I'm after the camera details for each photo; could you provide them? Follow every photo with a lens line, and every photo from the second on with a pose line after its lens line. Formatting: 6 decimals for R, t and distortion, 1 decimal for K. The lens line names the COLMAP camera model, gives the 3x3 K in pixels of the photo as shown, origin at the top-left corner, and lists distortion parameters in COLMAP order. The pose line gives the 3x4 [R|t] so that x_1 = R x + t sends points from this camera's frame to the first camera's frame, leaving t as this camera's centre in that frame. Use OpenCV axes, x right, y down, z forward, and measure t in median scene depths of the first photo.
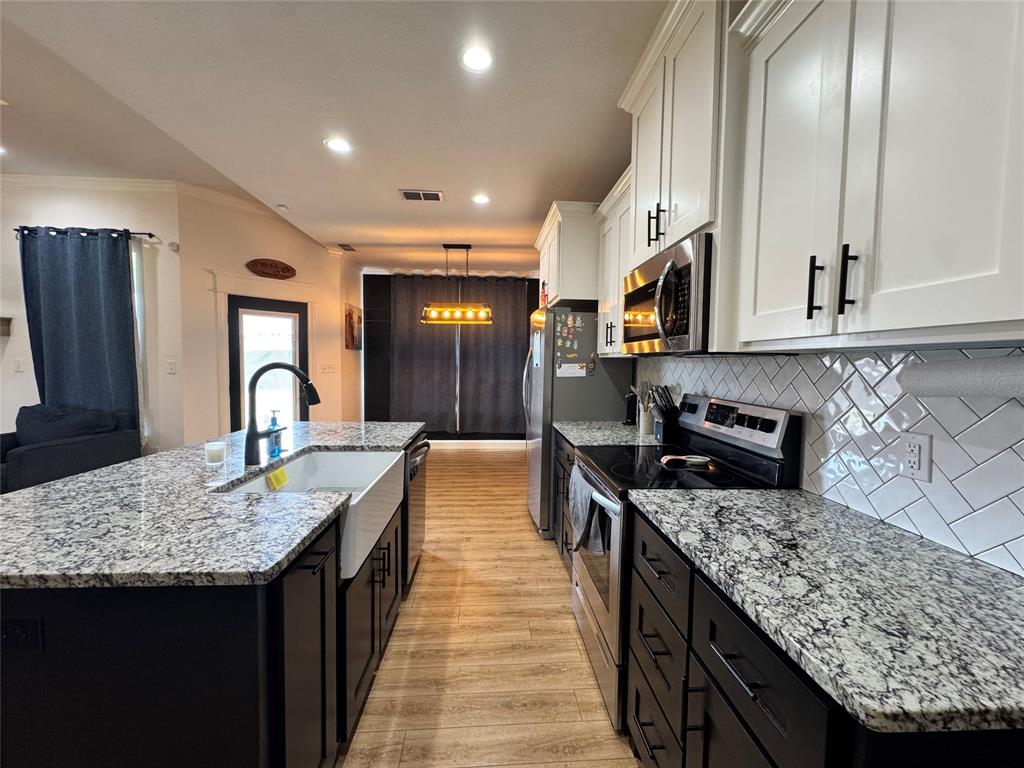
lens RADIAL K [[407.1, 0, 514.0], [0, 407.1, 384.6], [0, 0, 1]] dist [-0.001707, 0.000097]
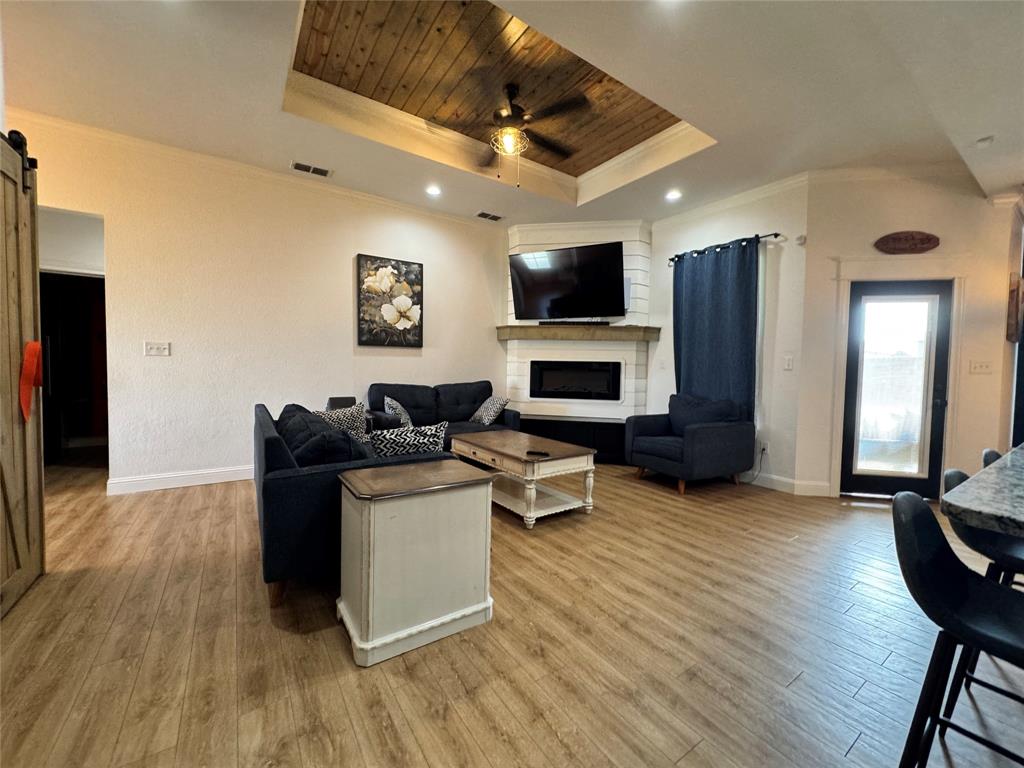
lens RADIAL K [[407.1, 0, 509.6], [0, 407.1, 386.5], [0, 0, 1]] dist [-0.001707, 0.000097]
pose [[0.503231, 0.034752, -0.863453, -0.331263], [-0.054411, 0.998483, 0.008475, 0.042856], [0.862437, 0.042716, 0.504358, -0.084628]]
